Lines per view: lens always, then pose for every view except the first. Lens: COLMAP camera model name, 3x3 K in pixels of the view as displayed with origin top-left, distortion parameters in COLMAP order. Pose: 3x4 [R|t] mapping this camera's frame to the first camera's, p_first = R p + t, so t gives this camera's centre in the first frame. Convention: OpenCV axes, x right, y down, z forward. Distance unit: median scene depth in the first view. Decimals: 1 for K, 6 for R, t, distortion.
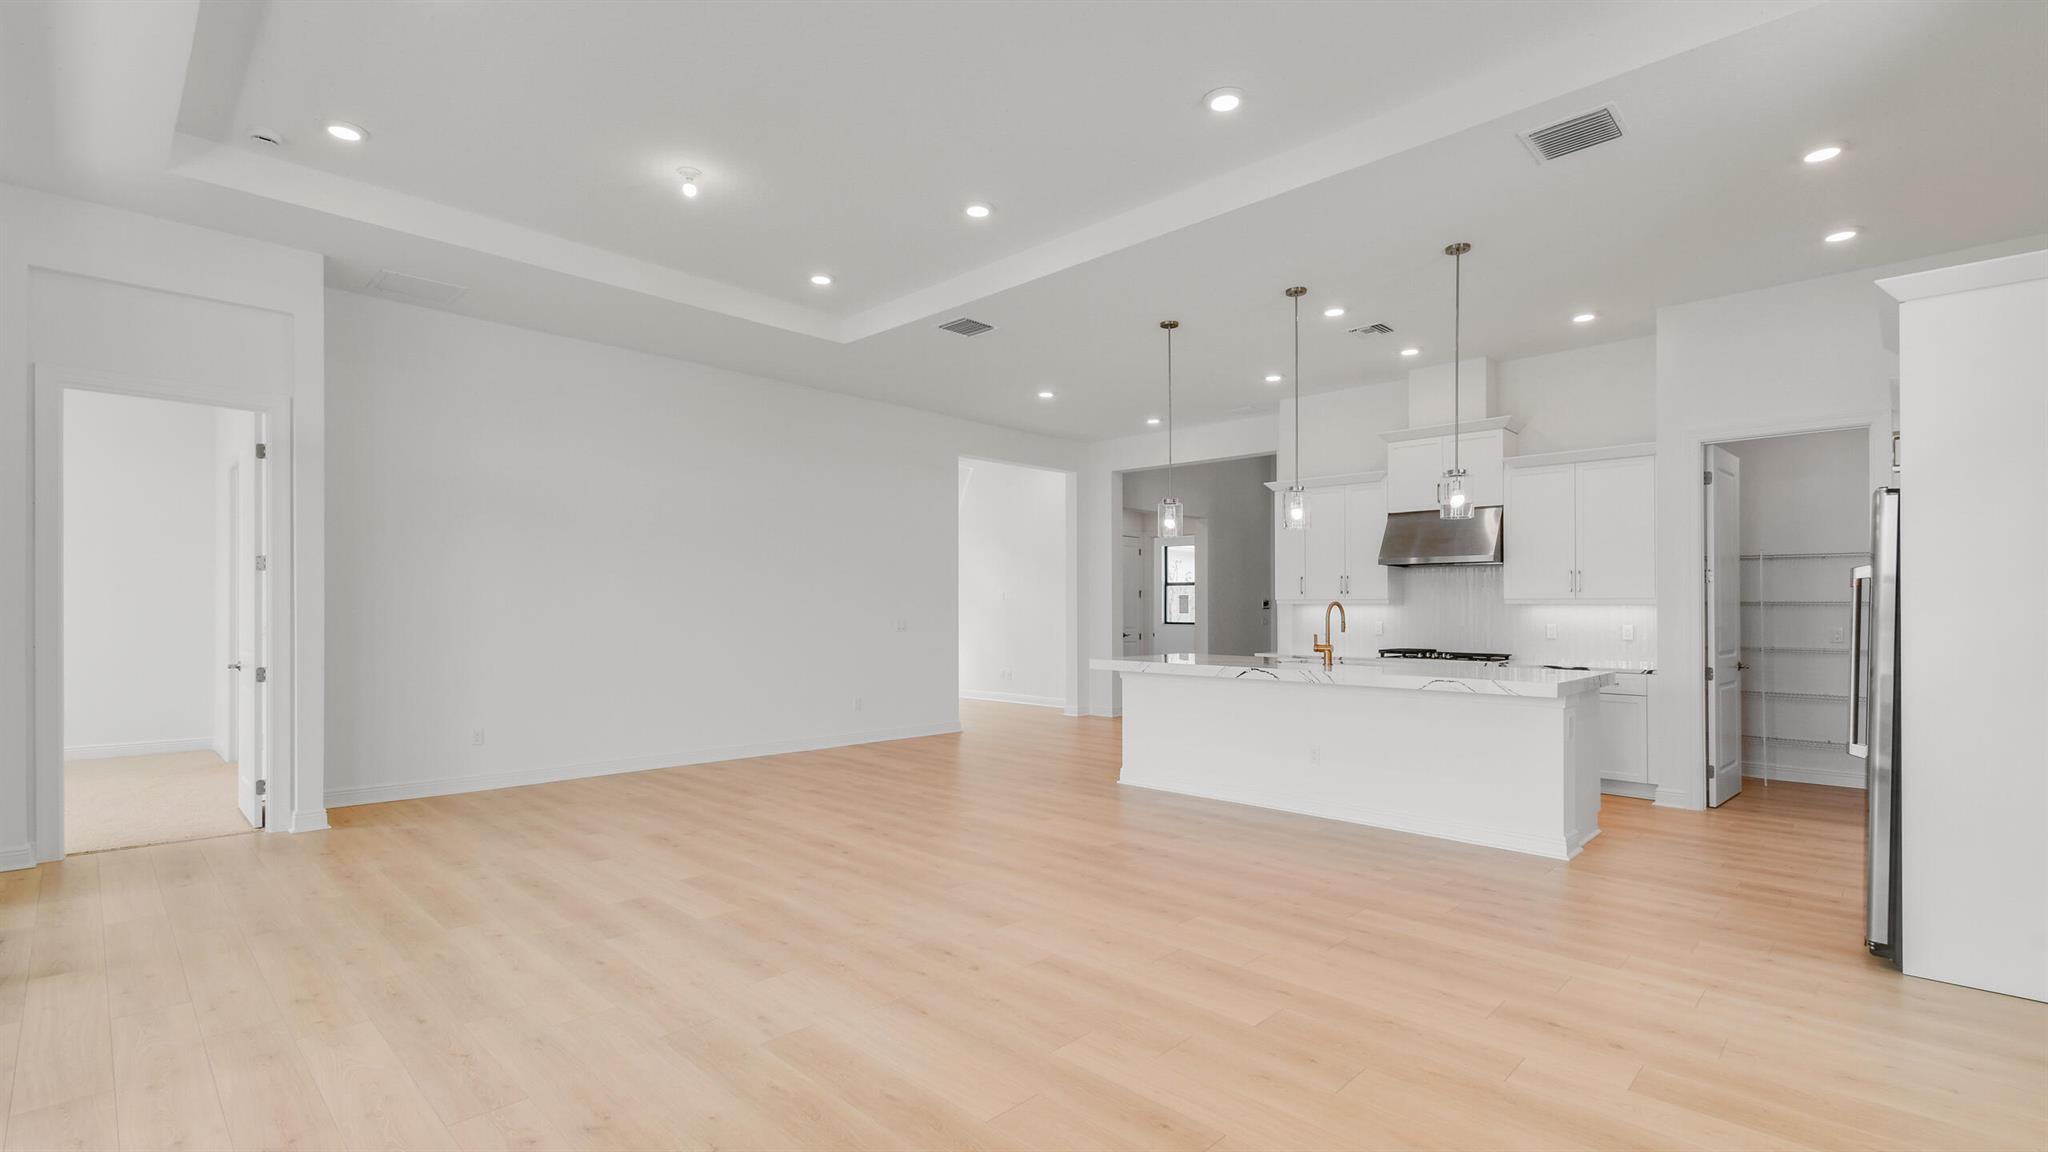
lens RADIAL K [[915.9, 0, 1088.5], [0, 915.9, 604.1], [0, 0, 1]] dist [-0.000743, -0.000105]
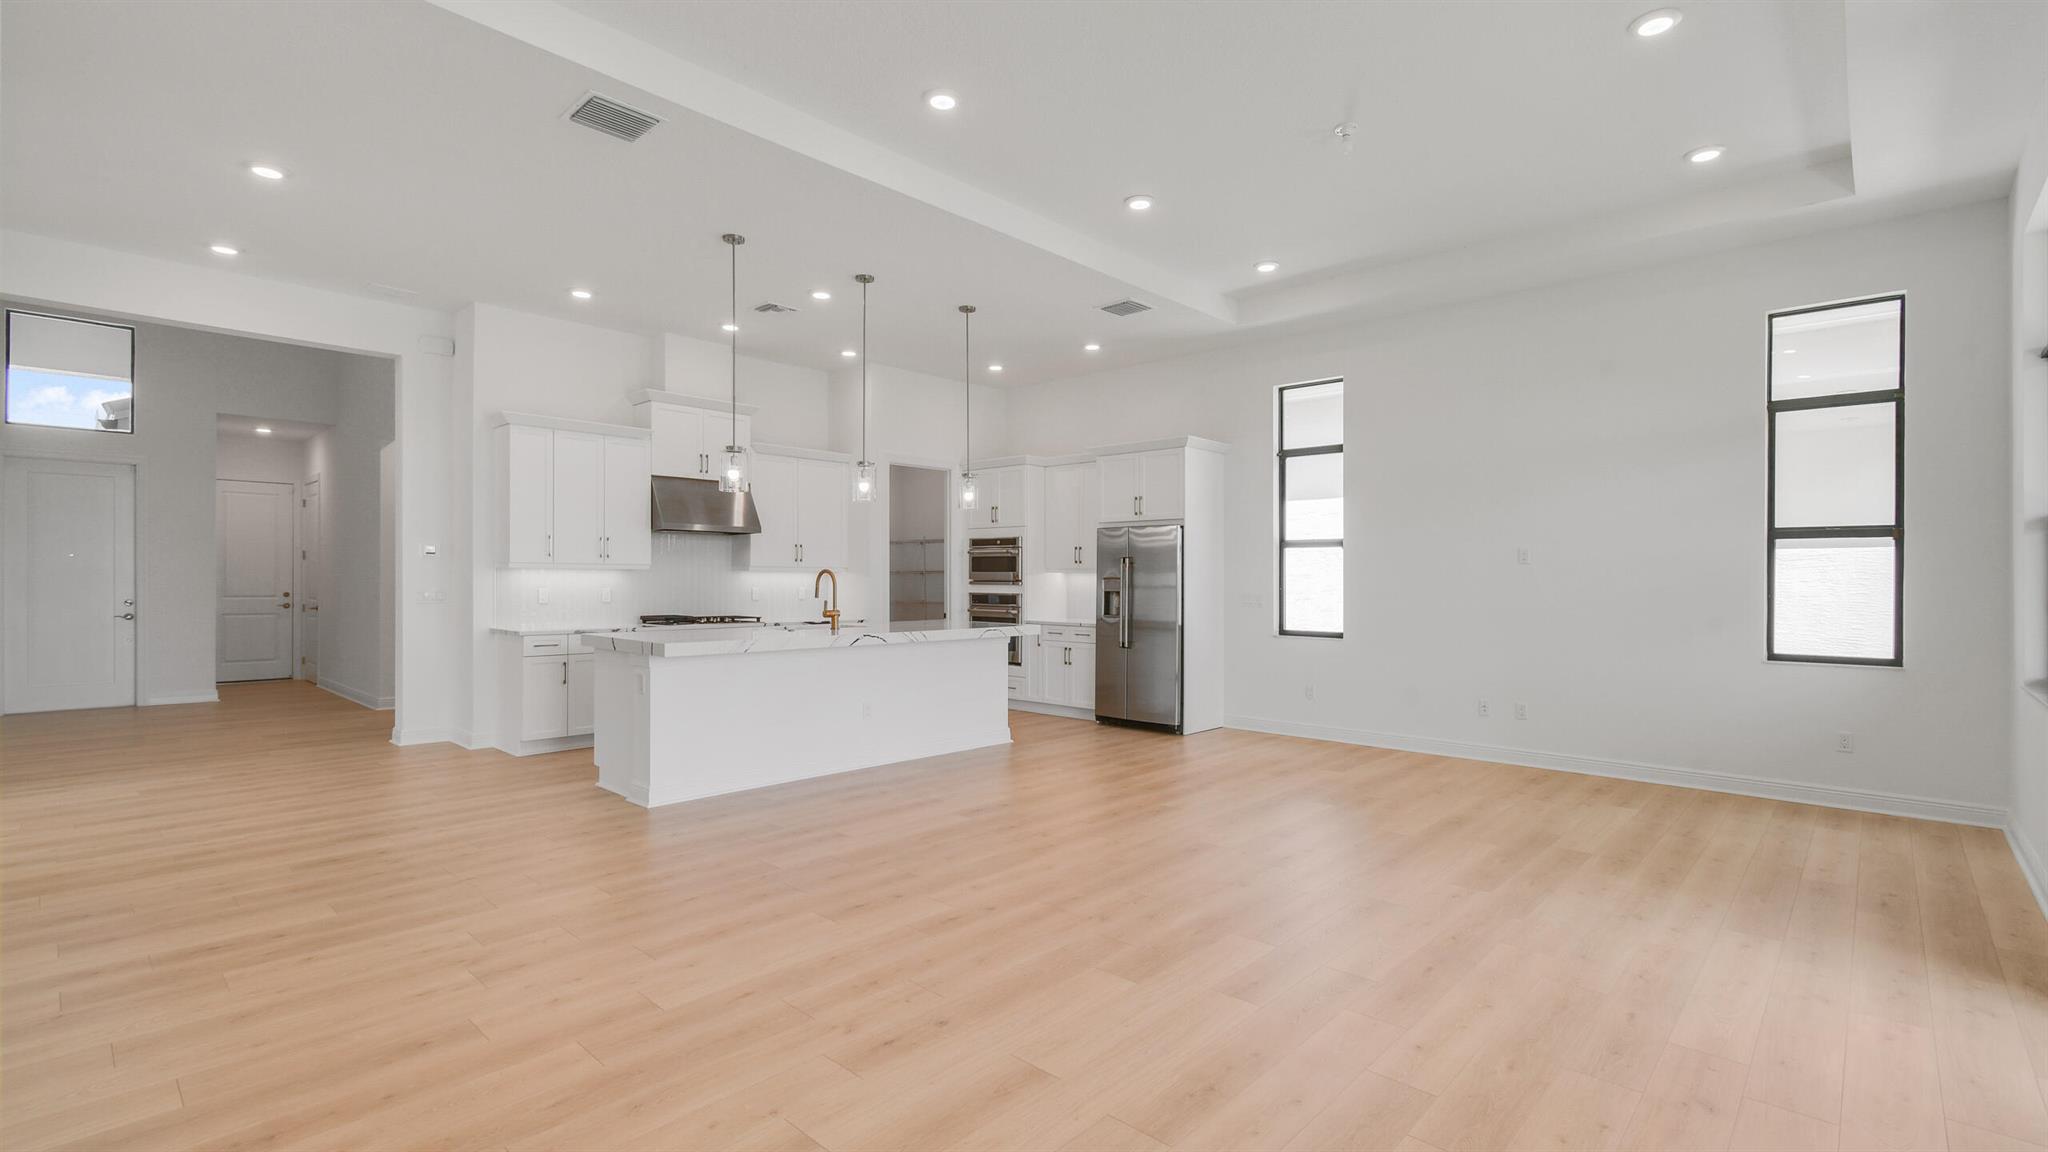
lens RADIAL K [[915.9, 0, 1030.0], [0, 915.9, 568.4], [0, 0, 1]] dist [-0.000743, -0.000105]
pose [[0.010399, 0.006142, 0.999927, -0.840727], [-0.010459, 0.999927, -0.006033, 0.000256], [-0.999891, -0.010396, 0.010462, 0.804800]]
